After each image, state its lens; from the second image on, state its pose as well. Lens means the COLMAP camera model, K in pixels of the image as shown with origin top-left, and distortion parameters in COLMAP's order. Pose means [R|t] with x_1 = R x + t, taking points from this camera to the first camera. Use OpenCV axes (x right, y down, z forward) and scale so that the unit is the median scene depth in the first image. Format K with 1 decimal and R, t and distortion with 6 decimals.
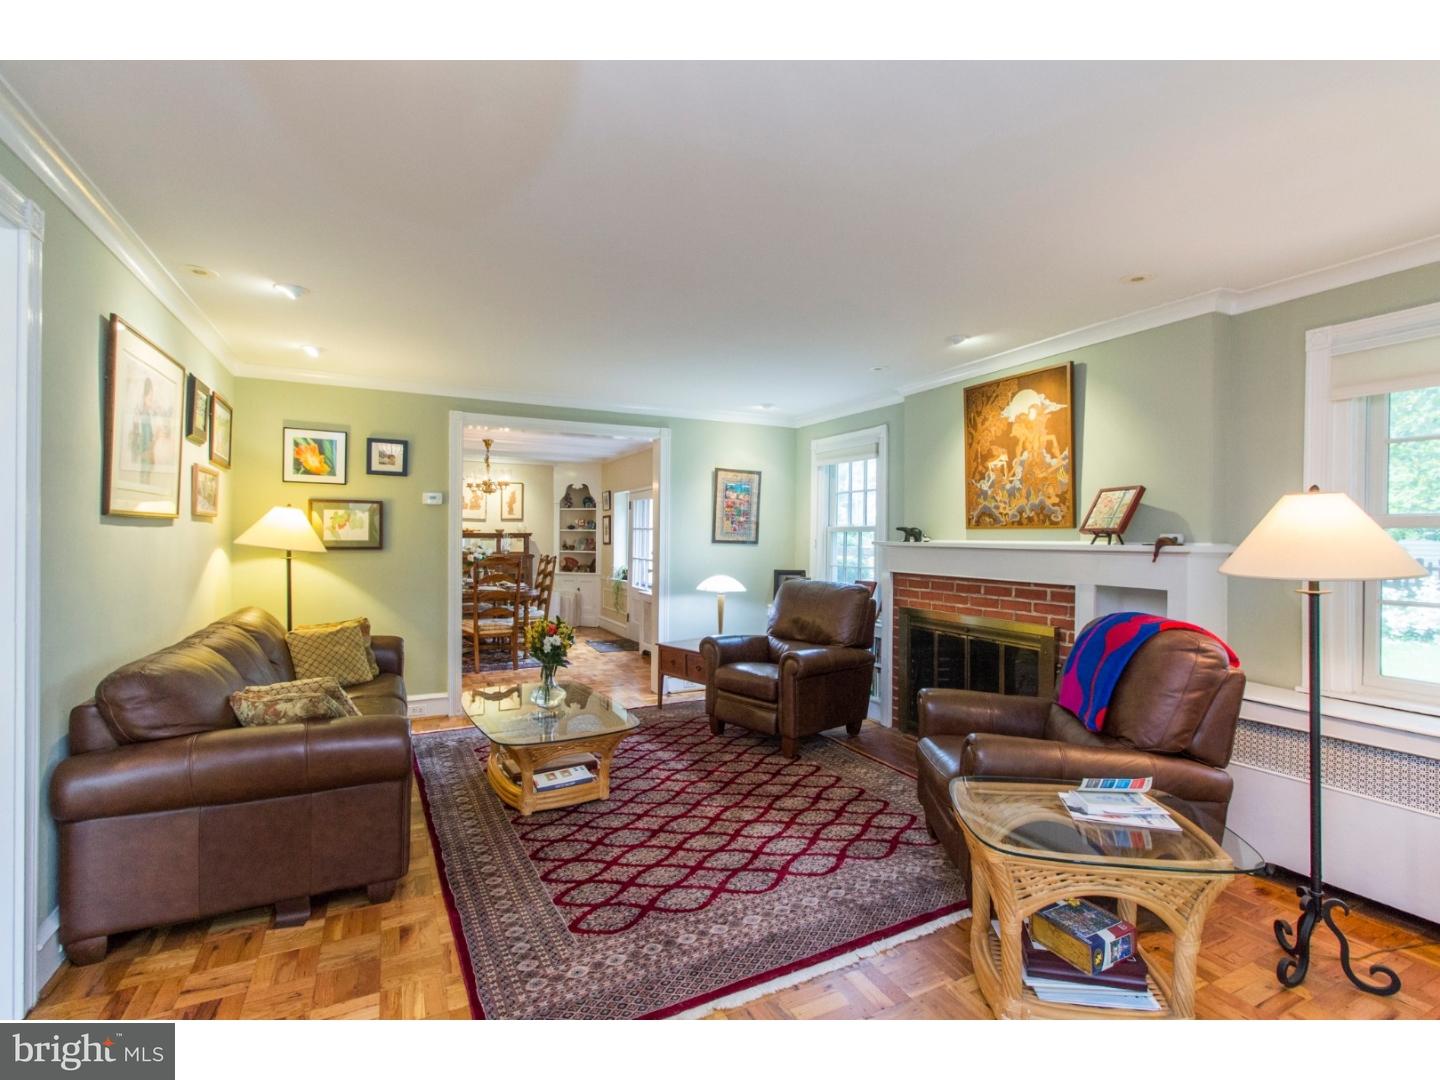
lens RADIAL K [[670.9, 0, 722.3], [0, 670.9, 538.3], [0, 0, 1]] dist [0.003048, -0.003513]
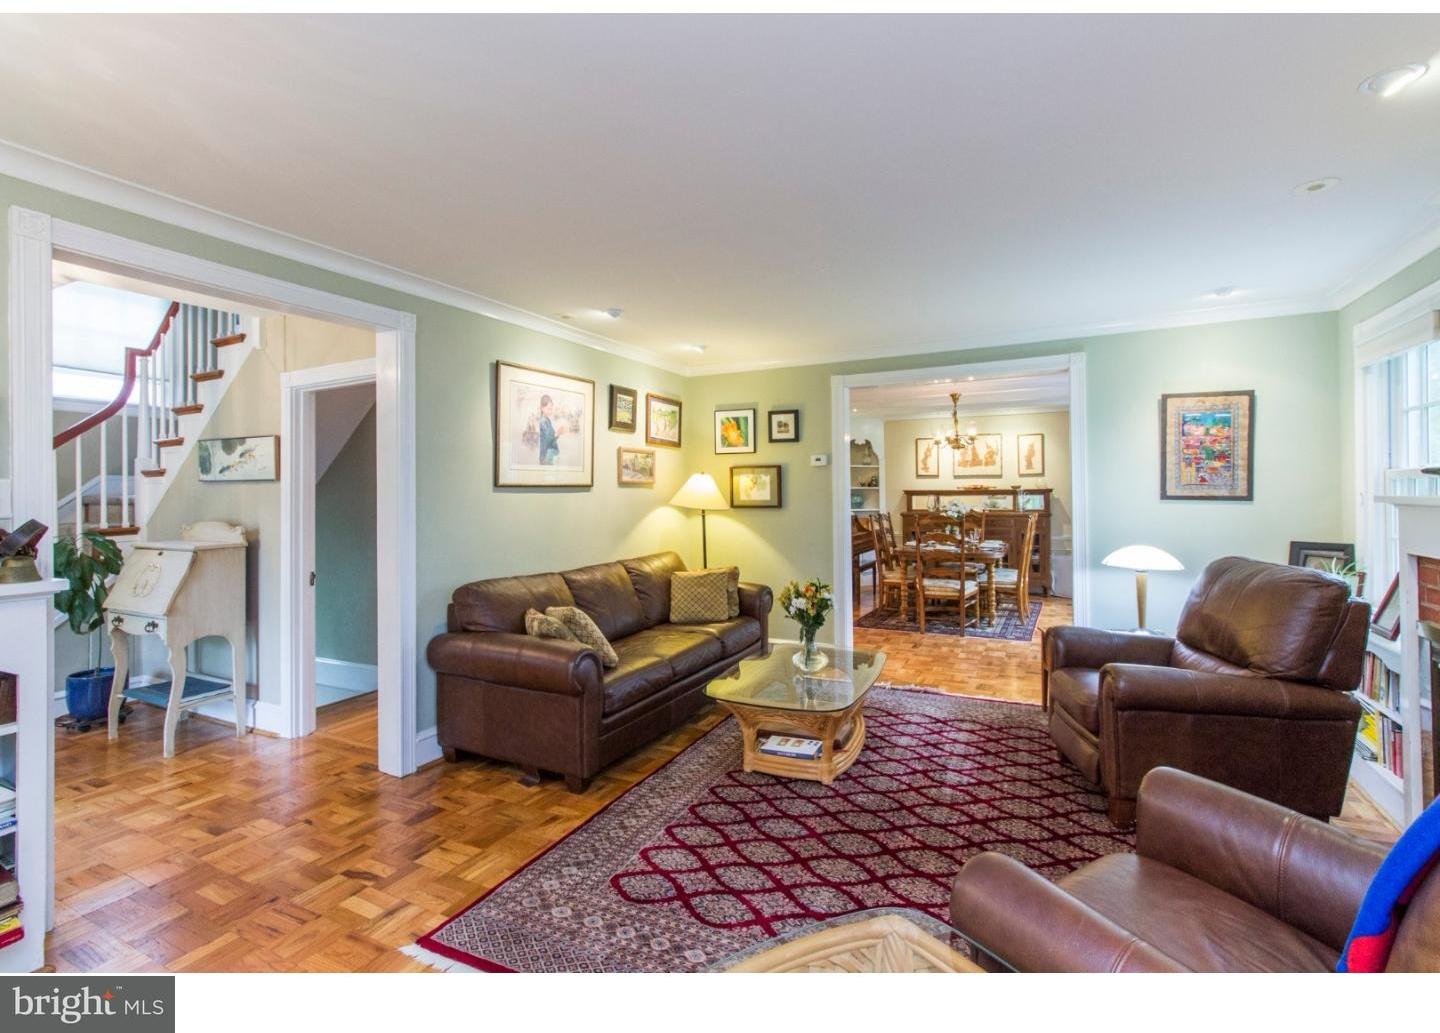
lens RADIAL K [[667.8, 0, 727.6], [0, 667.8, 487.1], [0, 0, 1]] dist [-0.001793, 0.000315]
pose [[0.594465, -0.021785, -0.803826, 0.347988], [0.012789, 0.999763, -0.017637, 0.000256], [0.804020, 0.000204, 0.594603, 0.255765]]
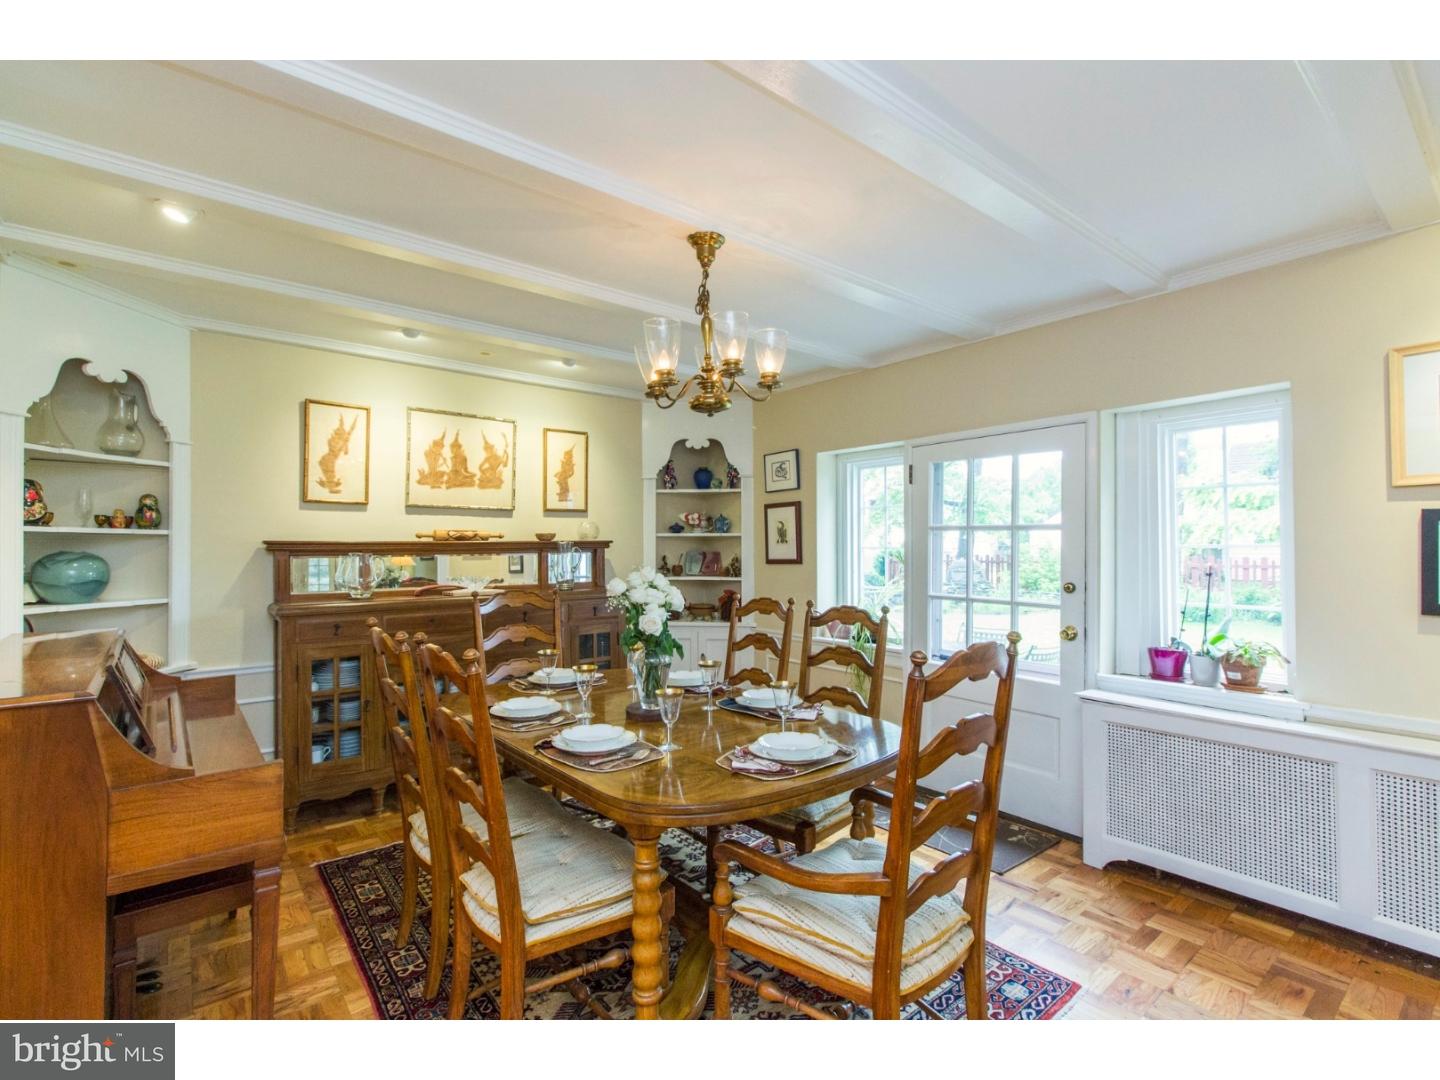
lens RADIAL K [[670.9, 0, 720.5], [0, 670.9, 537.7], [0, 0, 1]] dist [0.003048, -0.003513]
pose [[0.972733, -0.010878, 0.231672, -0.642047], [0.013439, 0.999865, -0.009478, -0.008871], [-0.231537, 0.012333, 0.972748, 1.080487]]
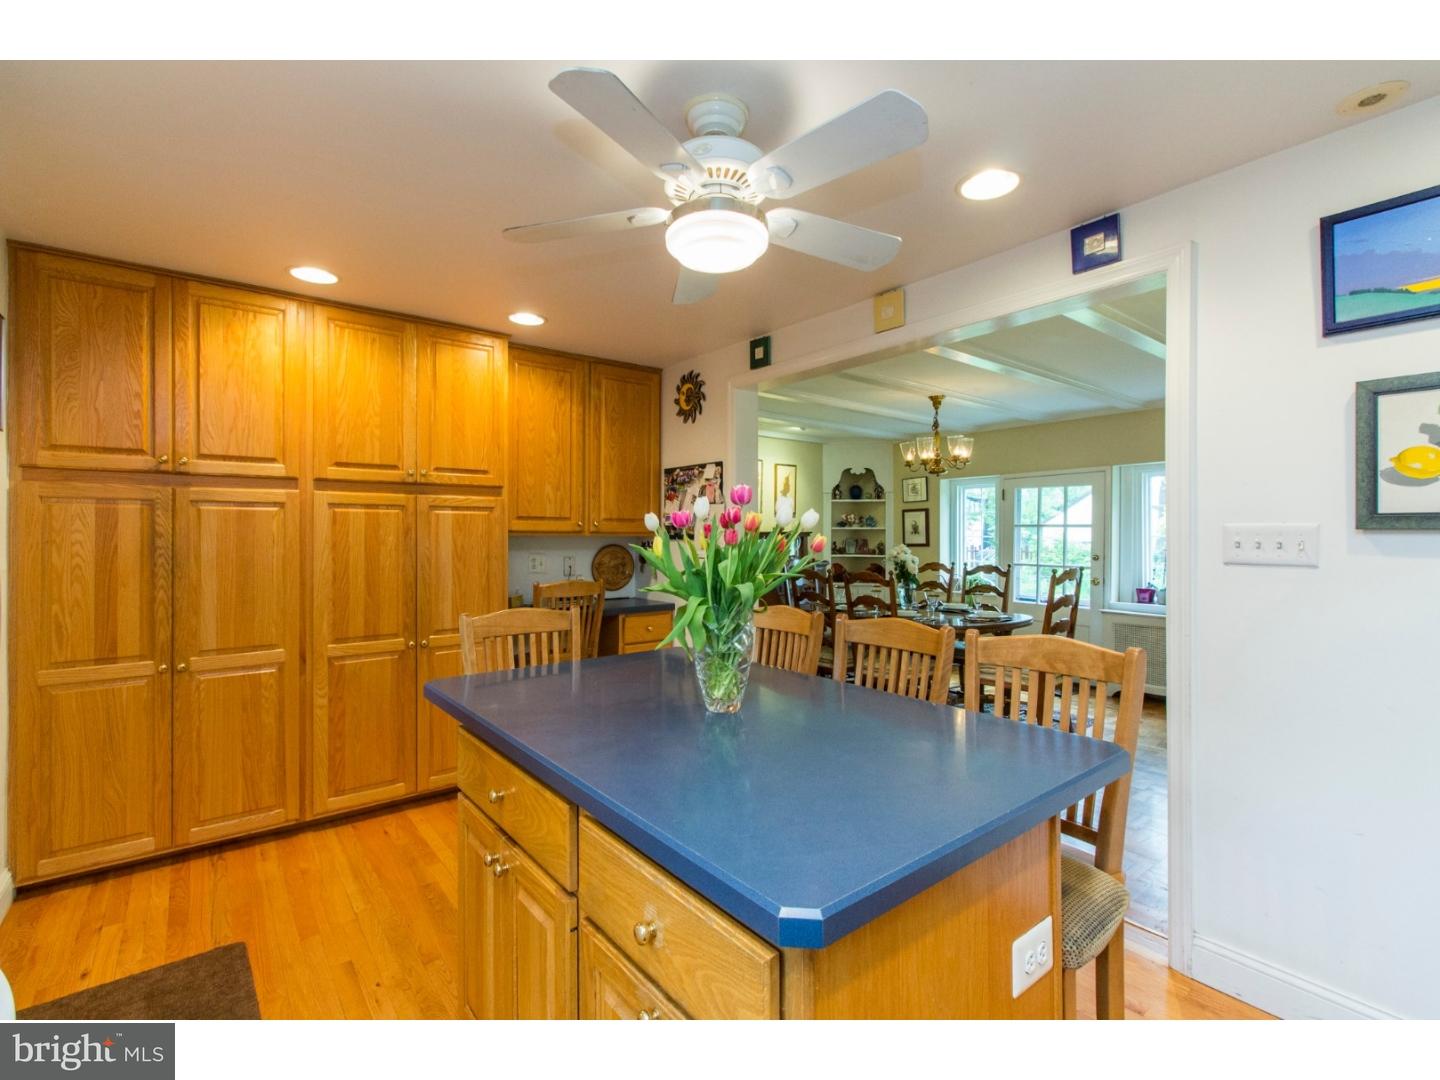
lens RADIAL K [[670.9, 0, 720.7], [0, 670.9, 534.6], [0, 0, 1]] dist [0.003048, -0.003513]
pose [[0.974706, -0.007156, 0.223376, -1.115637], [0.007730, 0.999969, -0.001698, -0.008265], [-0.223356, 0.003381, 0.974731, 0.580215]]
